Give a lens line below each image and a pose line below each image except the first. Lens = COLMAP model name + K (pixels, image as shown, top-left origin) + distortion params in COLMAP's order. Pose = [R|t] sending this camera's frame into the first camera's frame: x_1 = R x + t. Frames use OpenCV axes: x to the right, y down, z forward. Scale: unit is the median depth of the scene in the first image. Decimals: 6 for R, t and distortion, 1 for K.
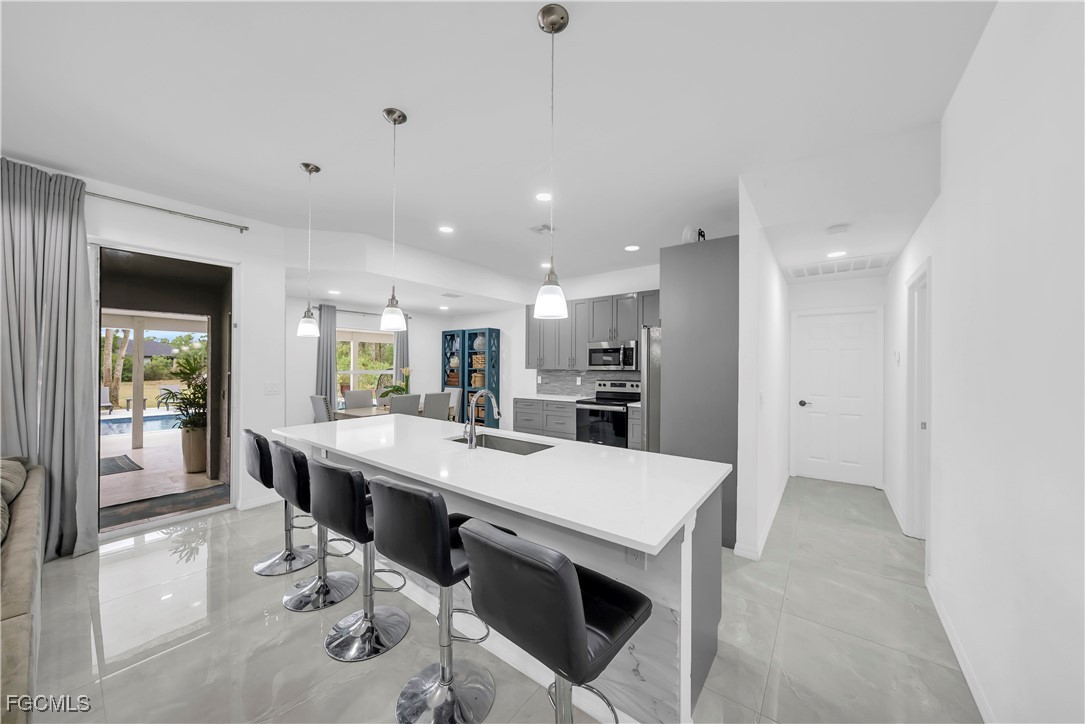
lens RADIAL K [[372.0, 0, 548.8], [0, 372.0, 364.2], [0, 0, 1]] dist [-0.002354, 0.000839]
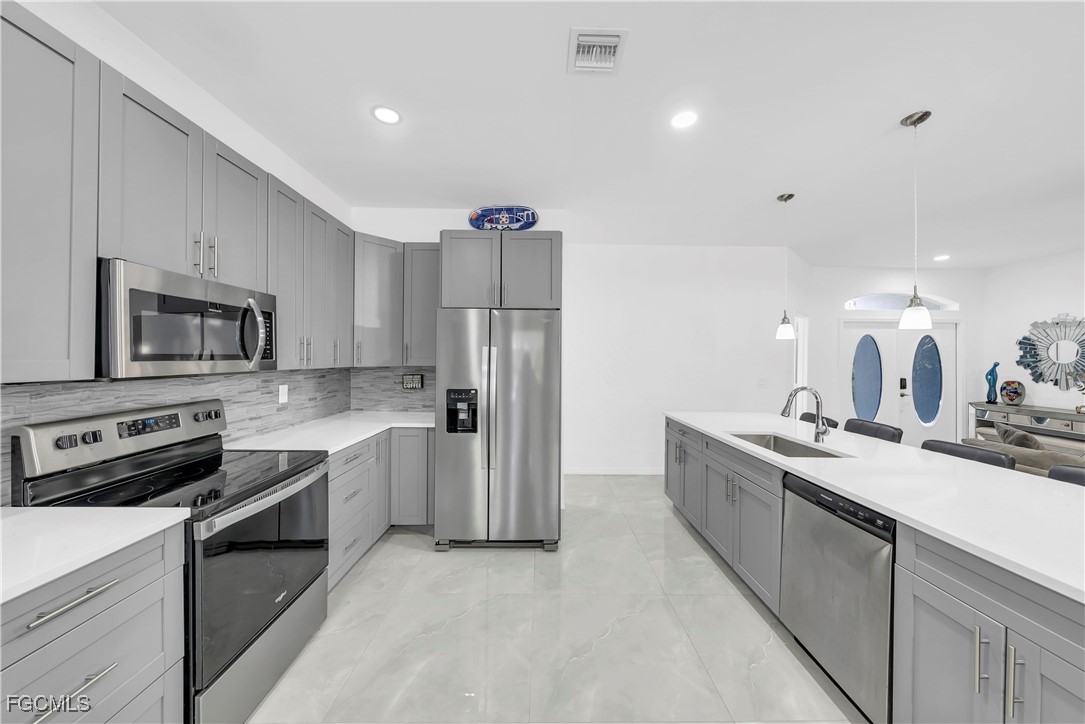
lens RADIAL K [[372.0, 0, 546.5], [0, 372.0, 359.6], [0, 0, 1]] dist [-0.002354, 0.000839]
pose [[-0.612184, -0.010627, 0.790644, -0.204373], [-0.011259, 0.999925, 0.004723, -0.000407], [-0.790635, -0.006010, -0.612258, 0.810089]]
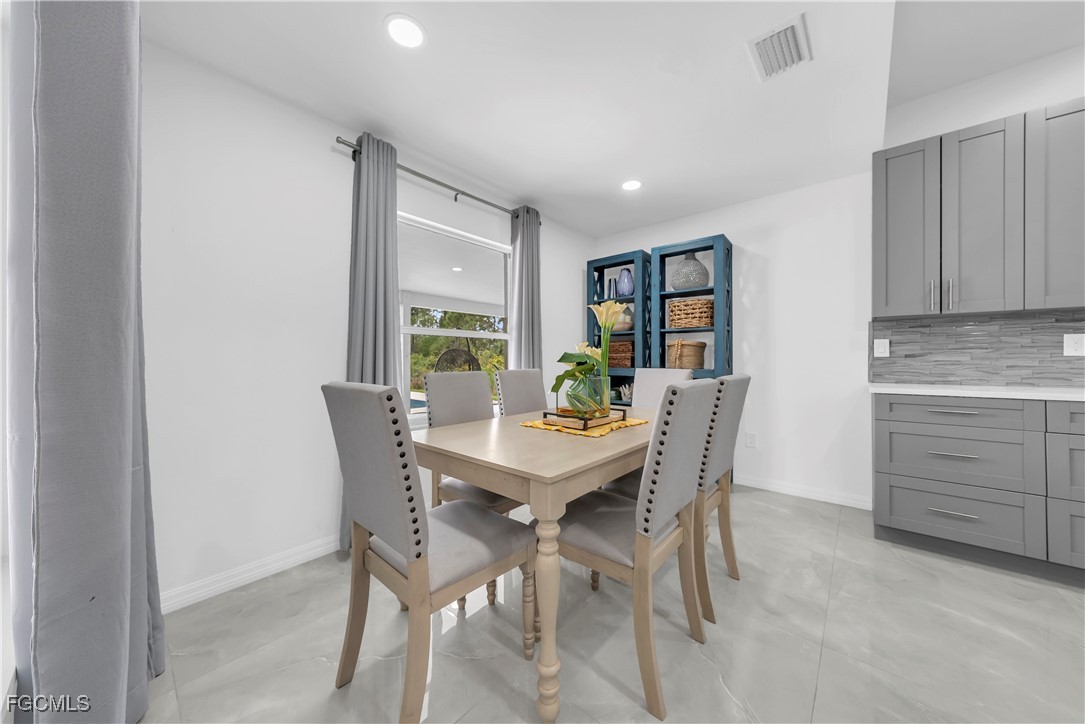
lens RADIAL K [[372.0, 0, 546.5], [0, 372.0, 356.0], [0, 0, 1]] dist [-0.002354, 0.000839]
pose [[0.998121, -0.002270, -0.061226, -0.374691], [0.001944, 0.999984, -0.005378, 0.053414], [0.061237, 0.005249, 0.998109, 0.593092]]
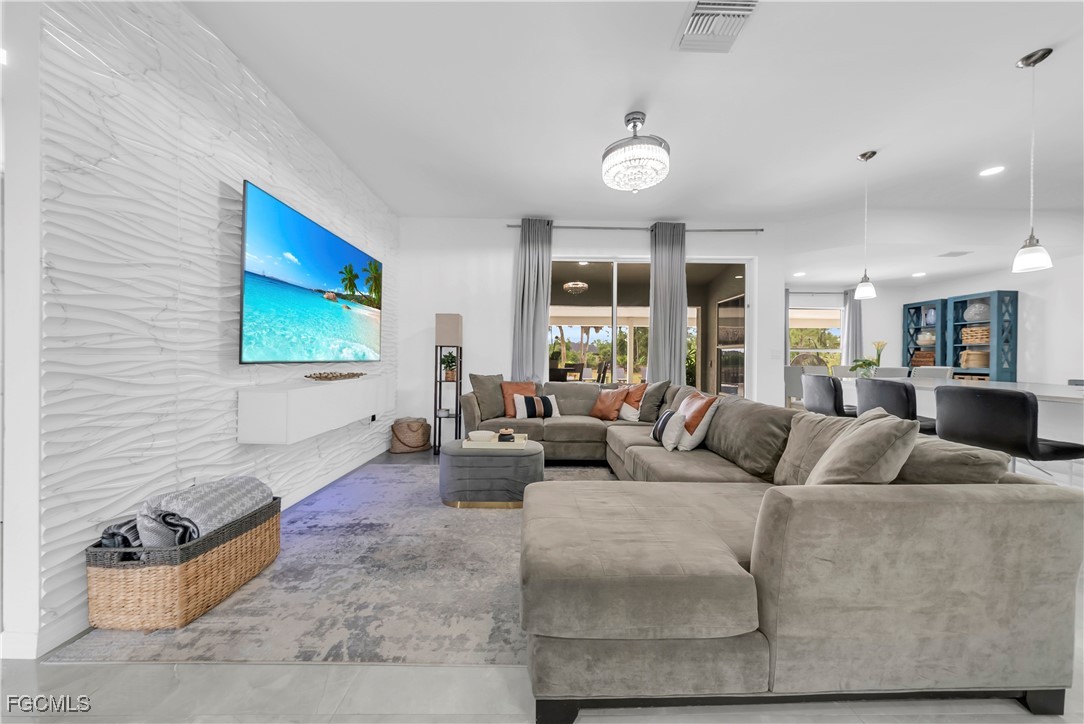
lens RADIAL K [[371.6, 0, 538.4], [0, 371.6, 364.0], [0, 0, 1]] dist [-0.002354, 0.000839]
pose [[0.618374, 0.006510, -0.785857, -0.158253], [-0.004416, 0.999979, 0.004809, 0.059682], [0.785872, 0.000497, 0.618389, -0.245092]]
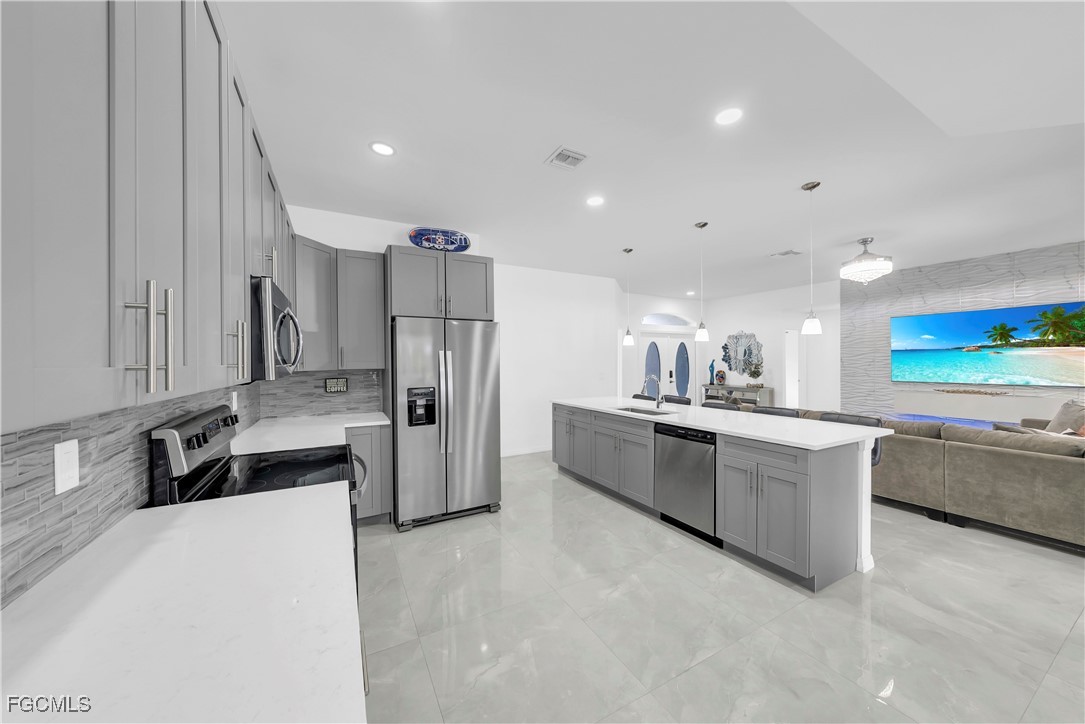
lens RADIAL K [[372.0, 0, 542.0], [0, 372.0, 365.7], [0, 0, 1]] dist [-0.002354, 0.000839]
pose [[-0.909761, -0.003191, 0.415121, -0.157032], [0.002804, 0.999900, 0.013832, 0.001317], [-0.415124, 0.013748, -0.909661, 1.009158]]
